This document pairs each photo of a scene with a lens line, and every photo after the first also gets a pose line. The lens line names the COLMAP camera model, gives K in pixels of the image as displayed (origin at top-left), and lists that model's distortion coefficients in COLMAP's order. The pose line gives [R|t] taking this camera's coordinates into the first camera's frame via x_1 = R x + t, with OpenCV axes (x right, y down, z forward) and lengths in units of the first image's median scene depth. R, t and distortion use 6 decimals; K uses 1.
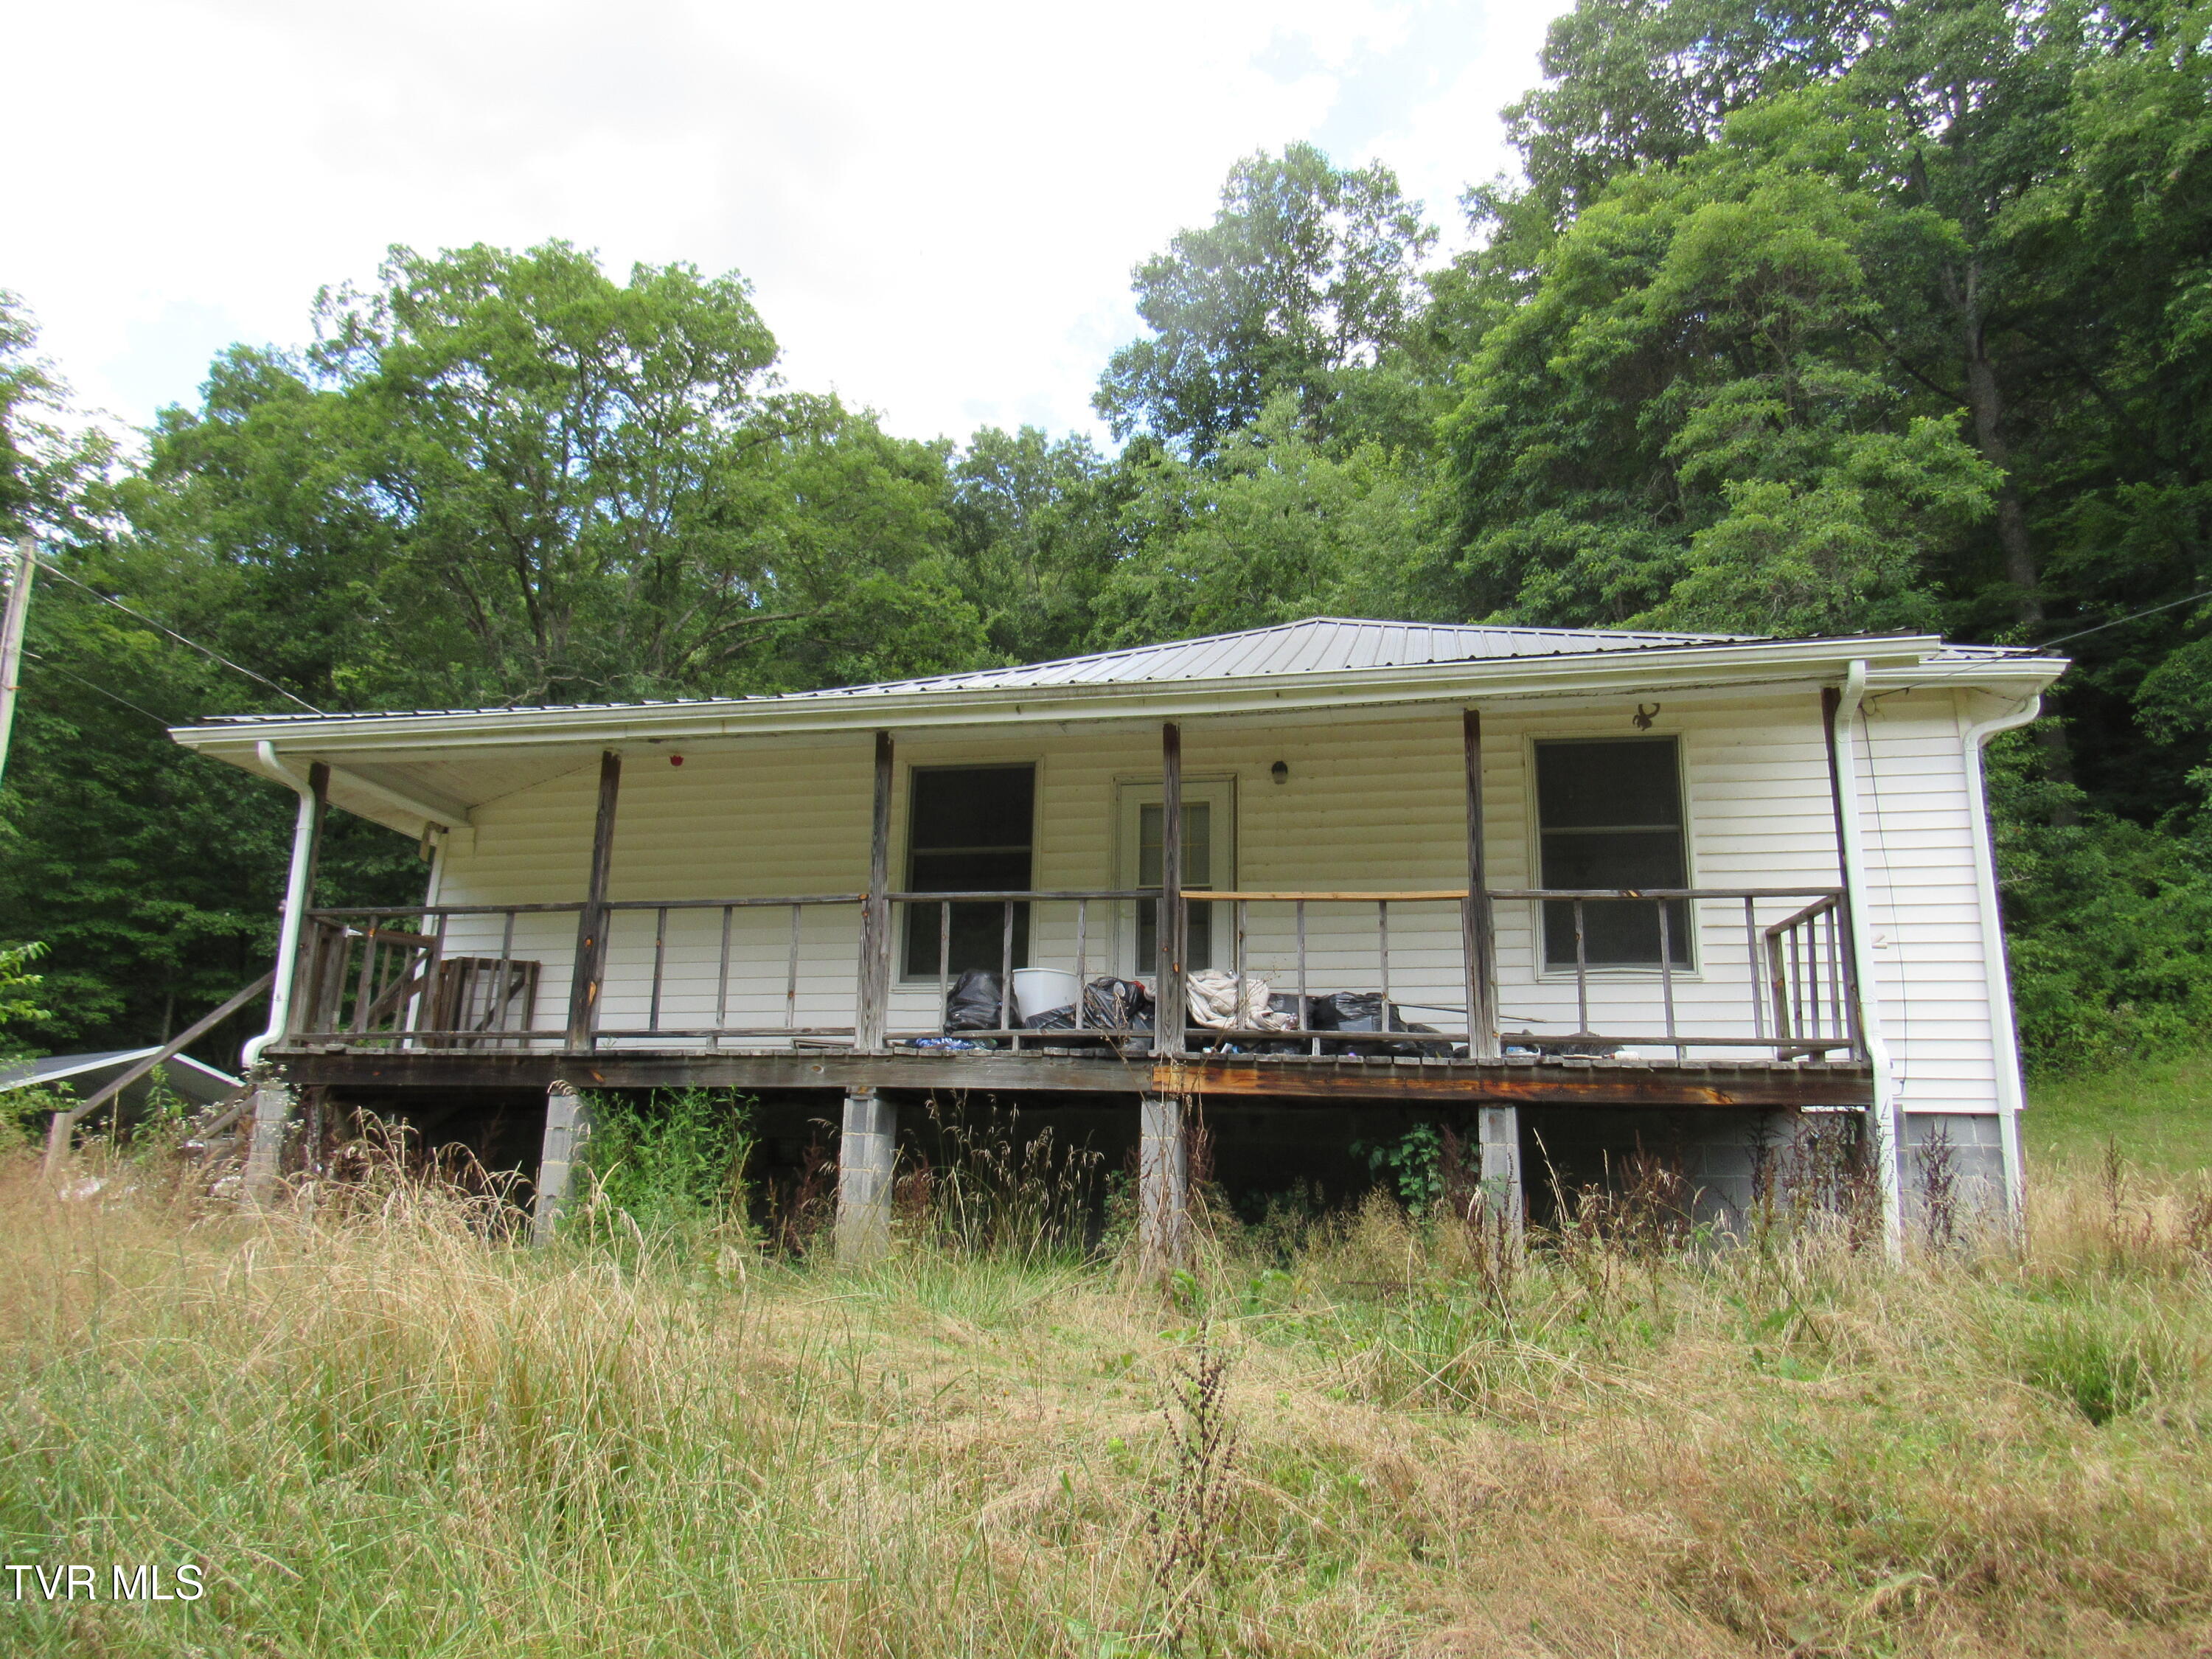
lens RADIAL K [[1589.3, 0, 1110.4], [0, 1589.3, 866.6], [0, 0, 1]] dist [-0.022914, 0.000384]
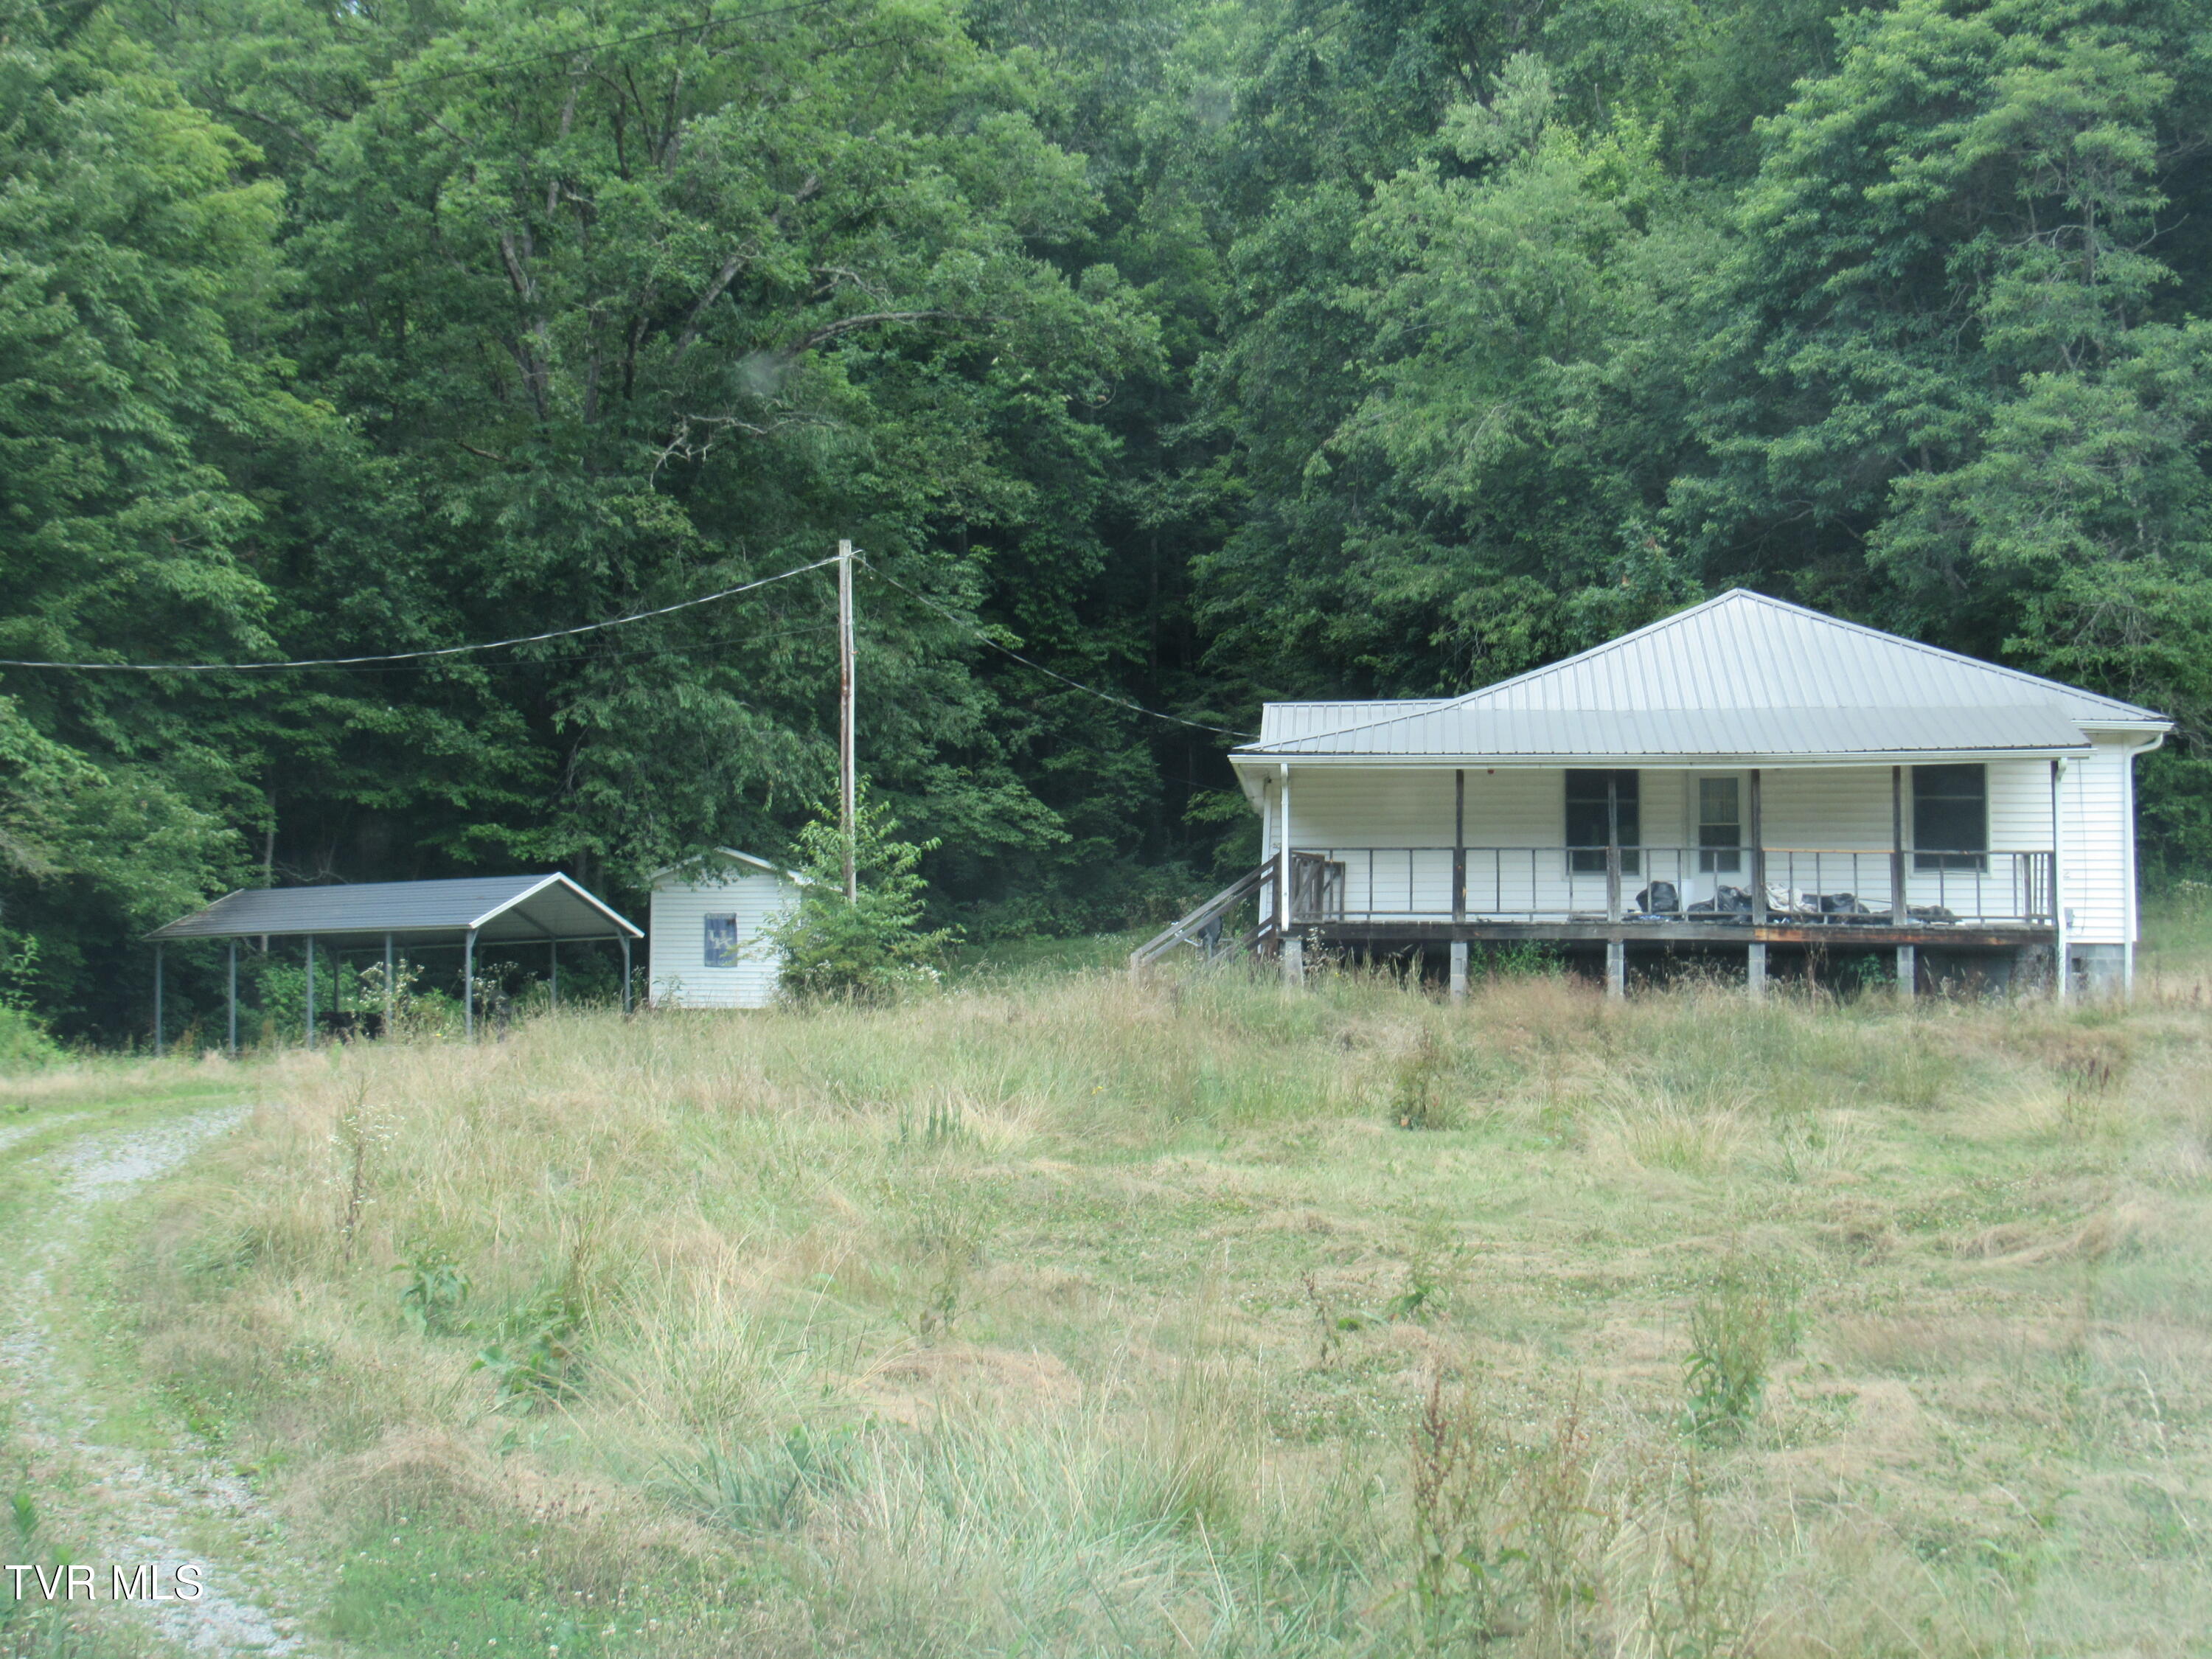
lens RADIAL K [[3348.0, 0, 1209.3], [0, 3348.0, 875.3], [0, 0, 1]] dist [-0.007277, 0.114599]
pose [[0.990359, -0.010832, 0.138104, -1.303842], [-0.011364, 0.987225, 0.158927, -0.649527], [-0.138061, -0.158964, 0.977584, -3.288192]]
